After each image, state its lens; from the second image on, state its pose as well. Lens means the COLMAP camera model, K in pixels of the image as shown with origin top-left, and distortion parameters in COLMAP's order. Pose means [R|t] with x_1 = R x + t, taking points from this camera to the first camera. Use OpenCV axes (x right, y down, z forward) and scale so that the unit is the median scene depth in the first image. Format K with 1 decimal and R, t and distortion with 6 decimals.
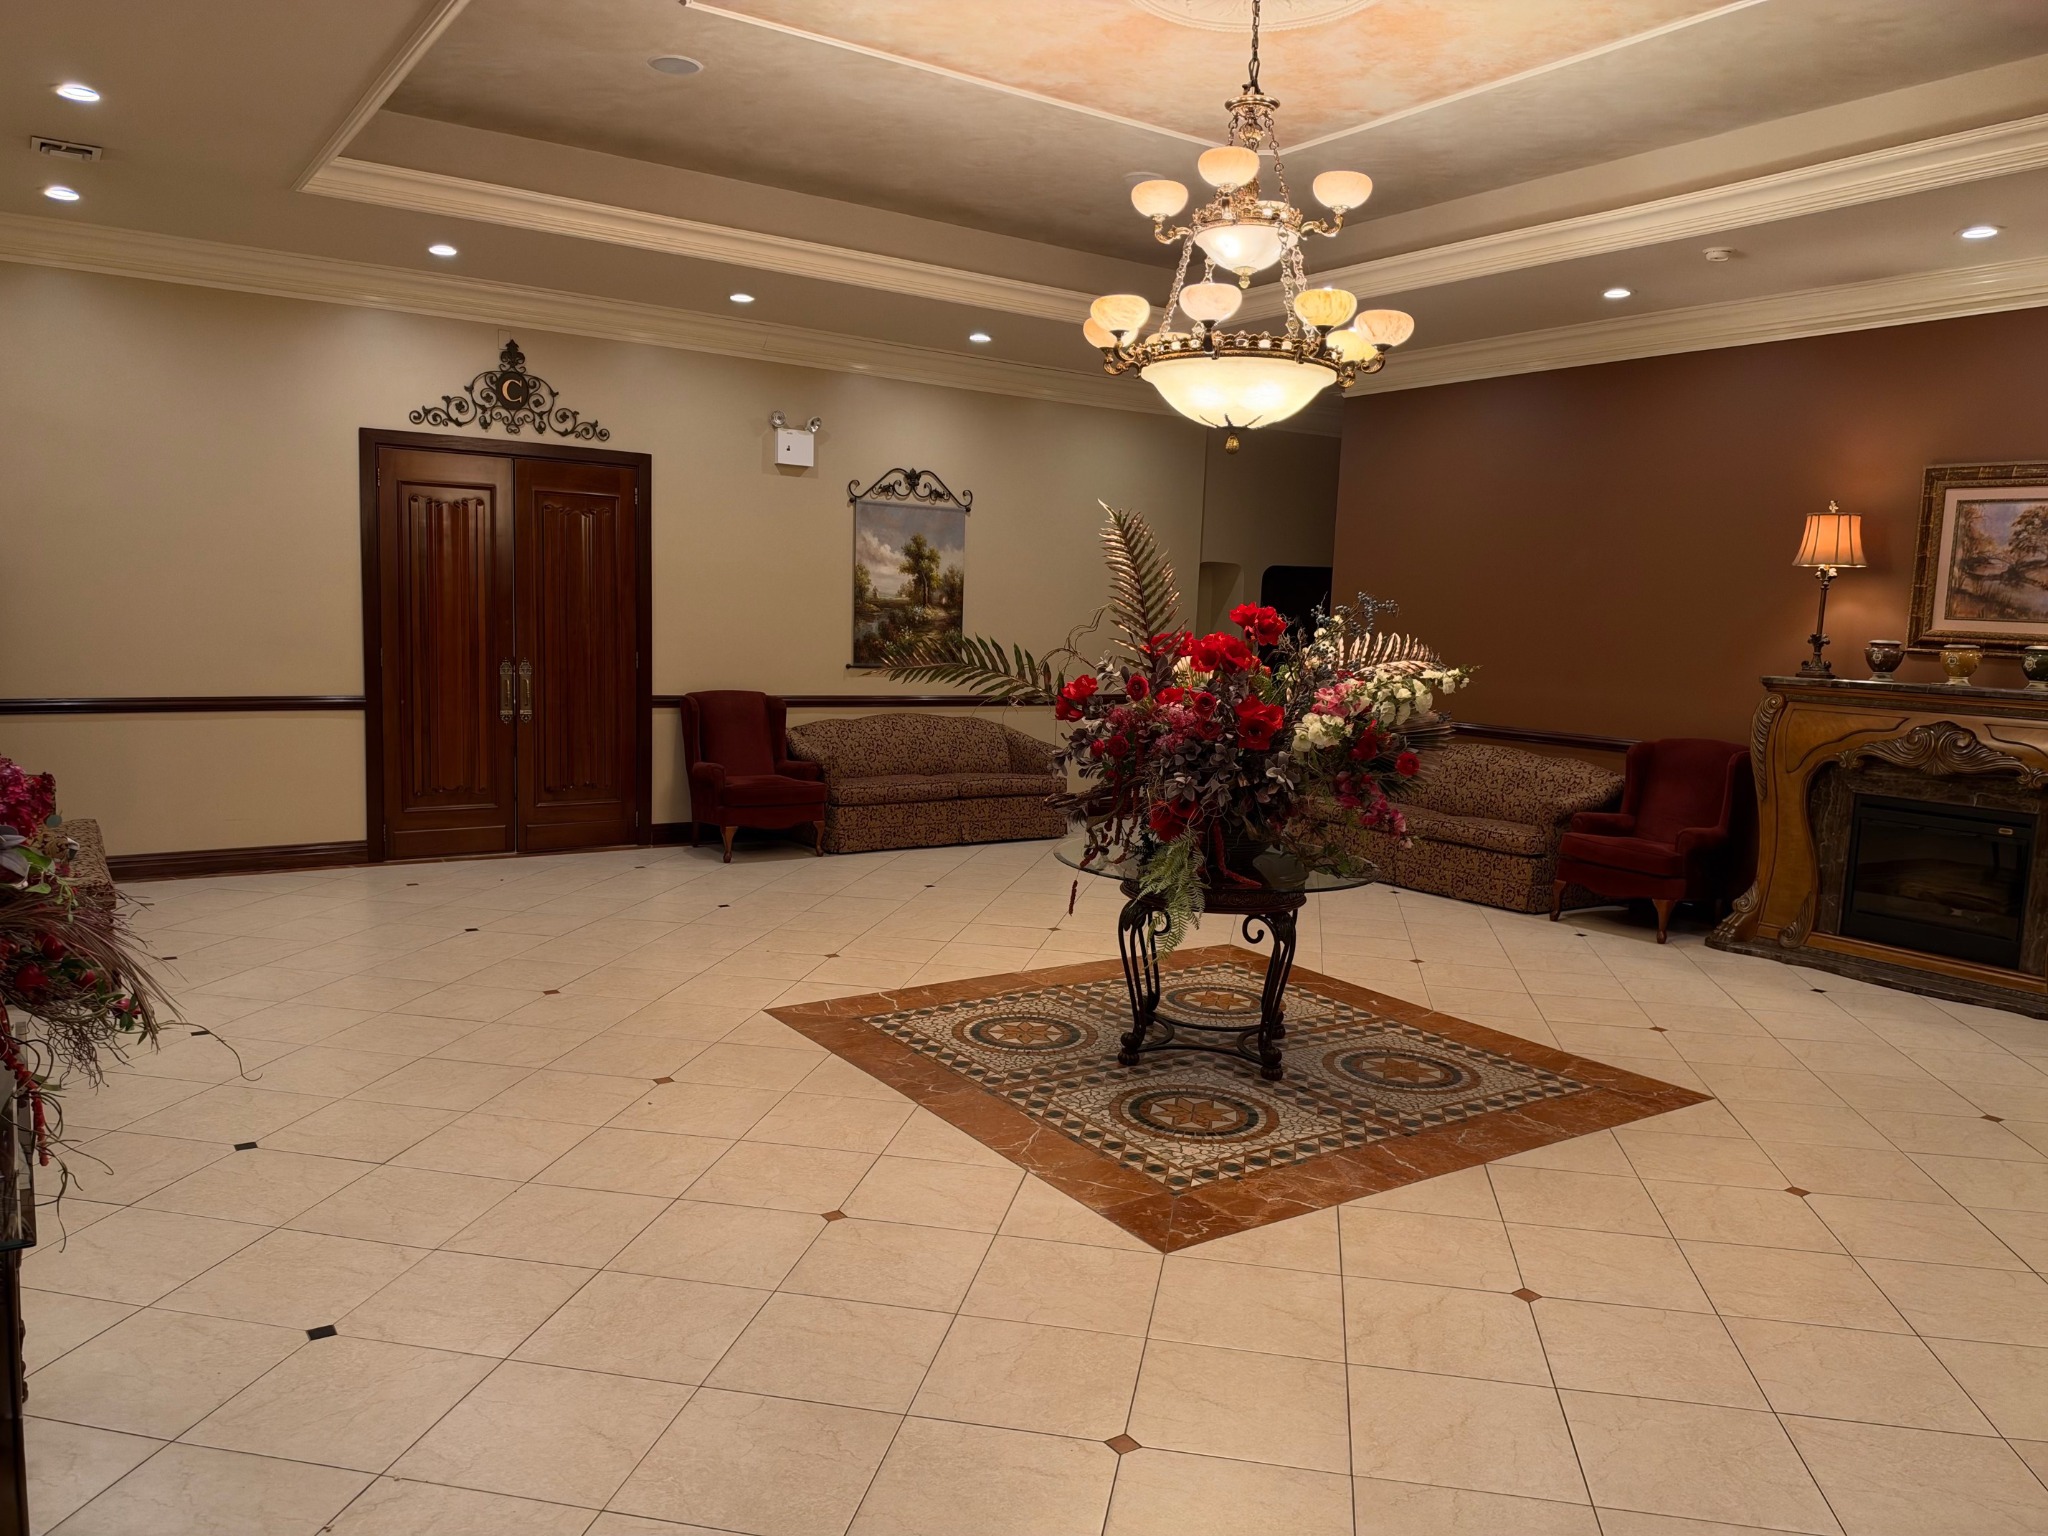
lens RADIAL K [[1511.5, 0, 1020.3], [0, 1511.5, 750.6], [0, 0, 1]] dist [0.076695, -0.008062]
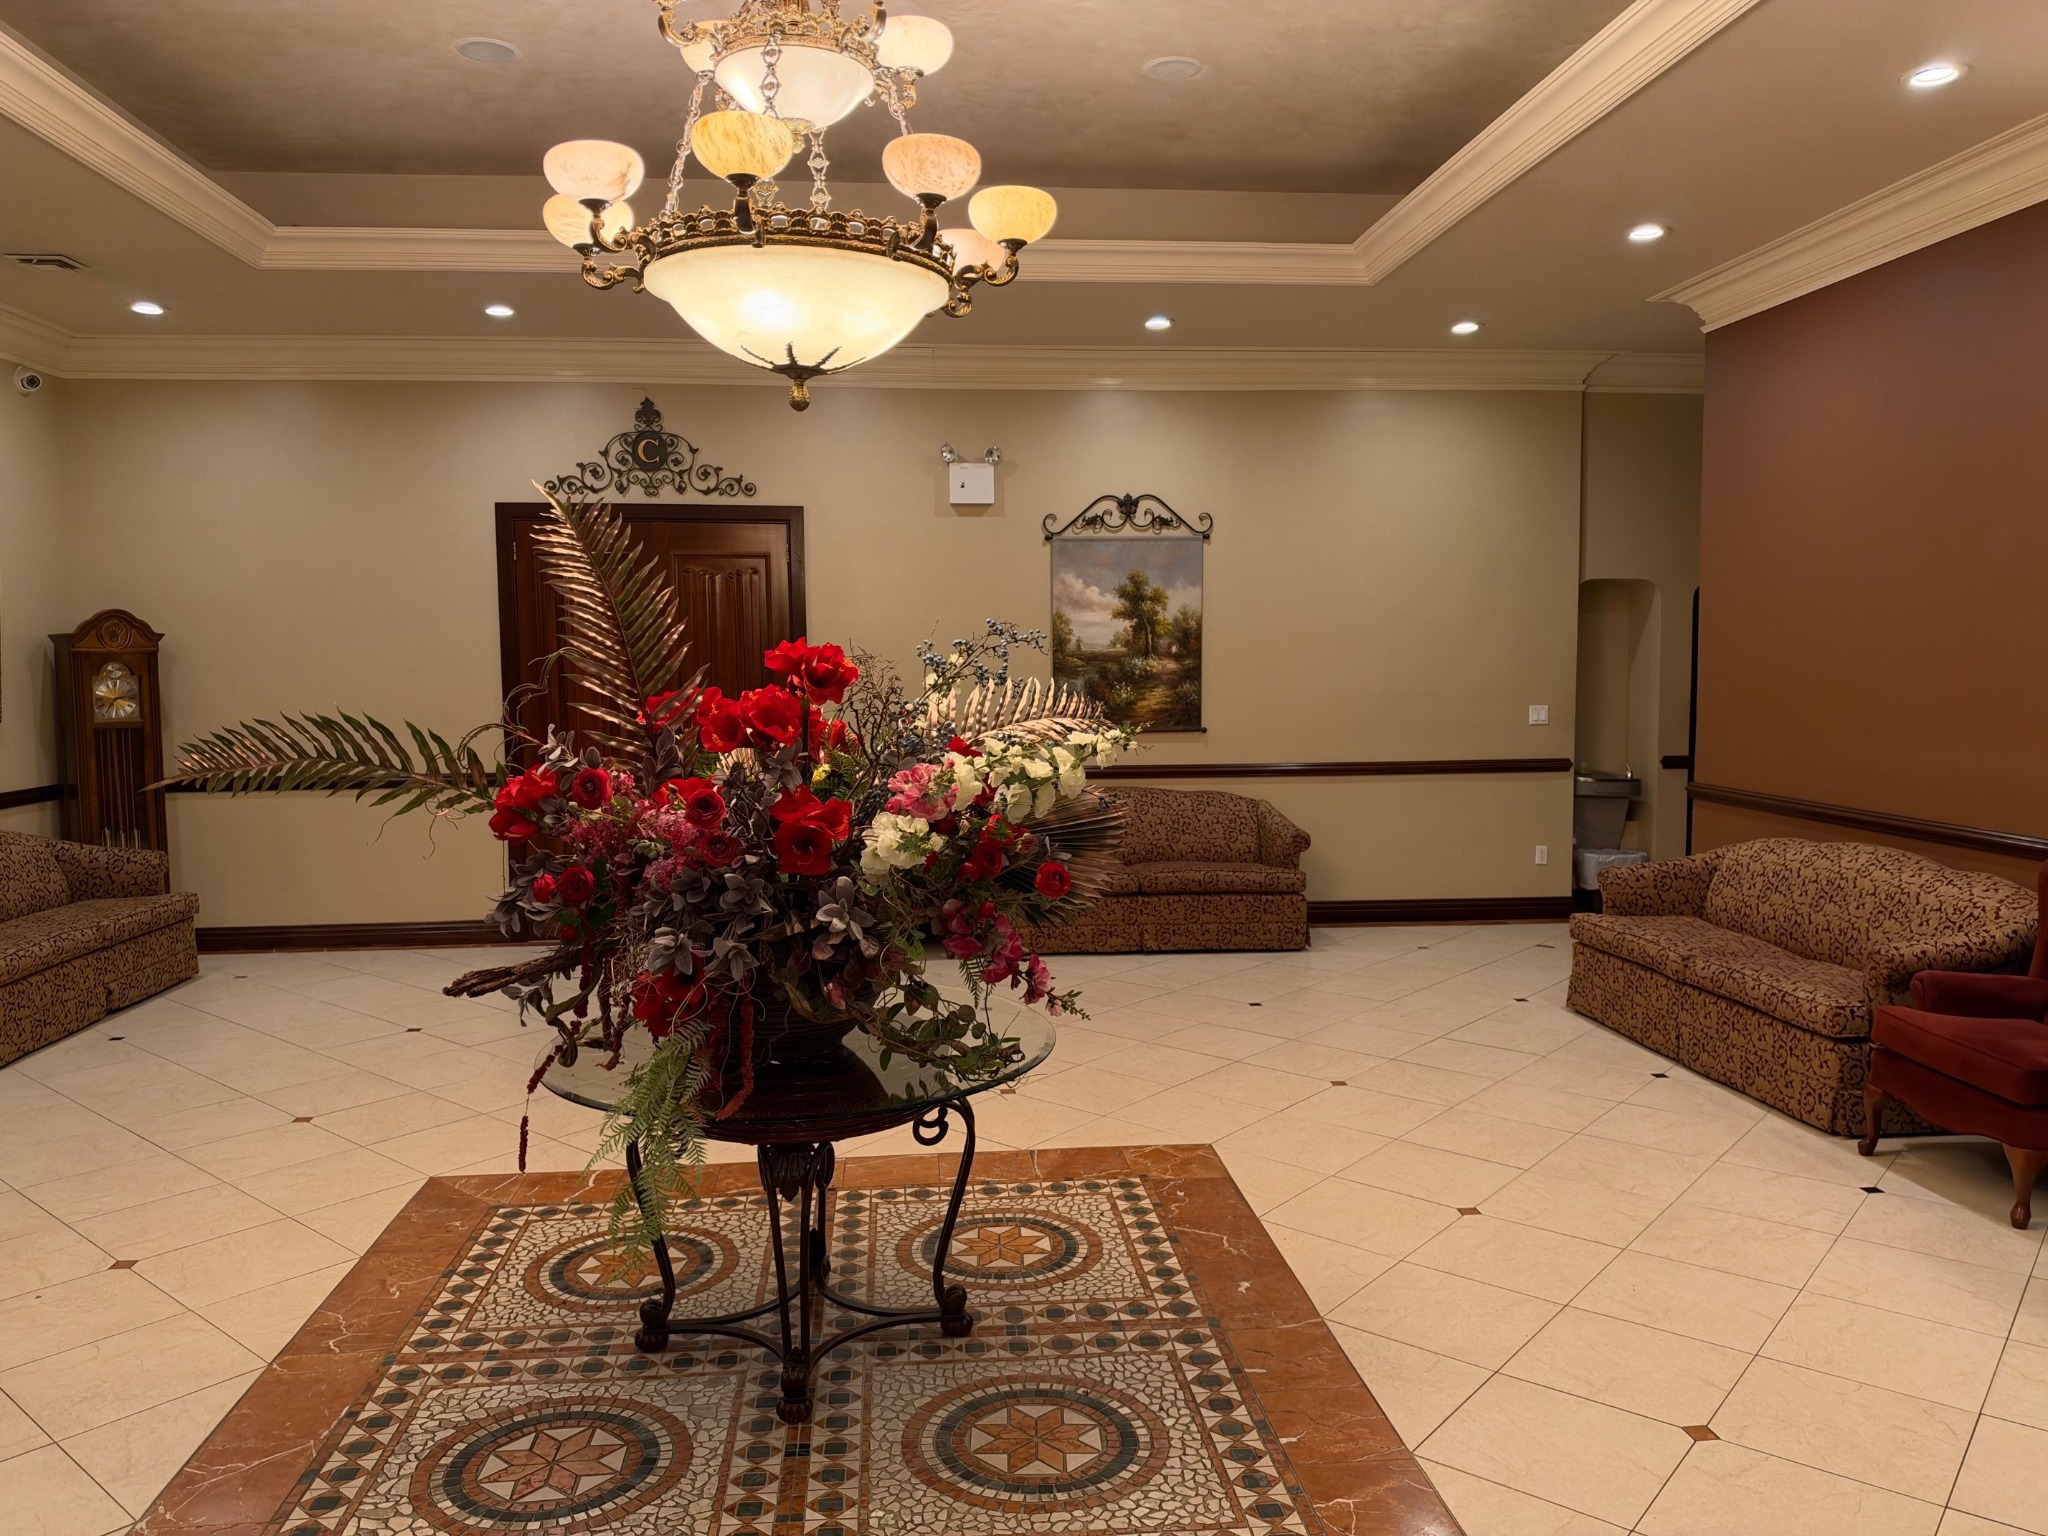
lens RADIAL K [[1509.0, 0, 1041.6], [0, 1509.0, 721.7], [0, 0, 1]] dist [0.009763, -0.048151]
pose [[0.874071, -0.017838, -0.485470, 0.350966], [-0.011075, 0.998334, -0.056623, -0.017824], [0.485671, 0.054869, 0.872418, 0.325894]]
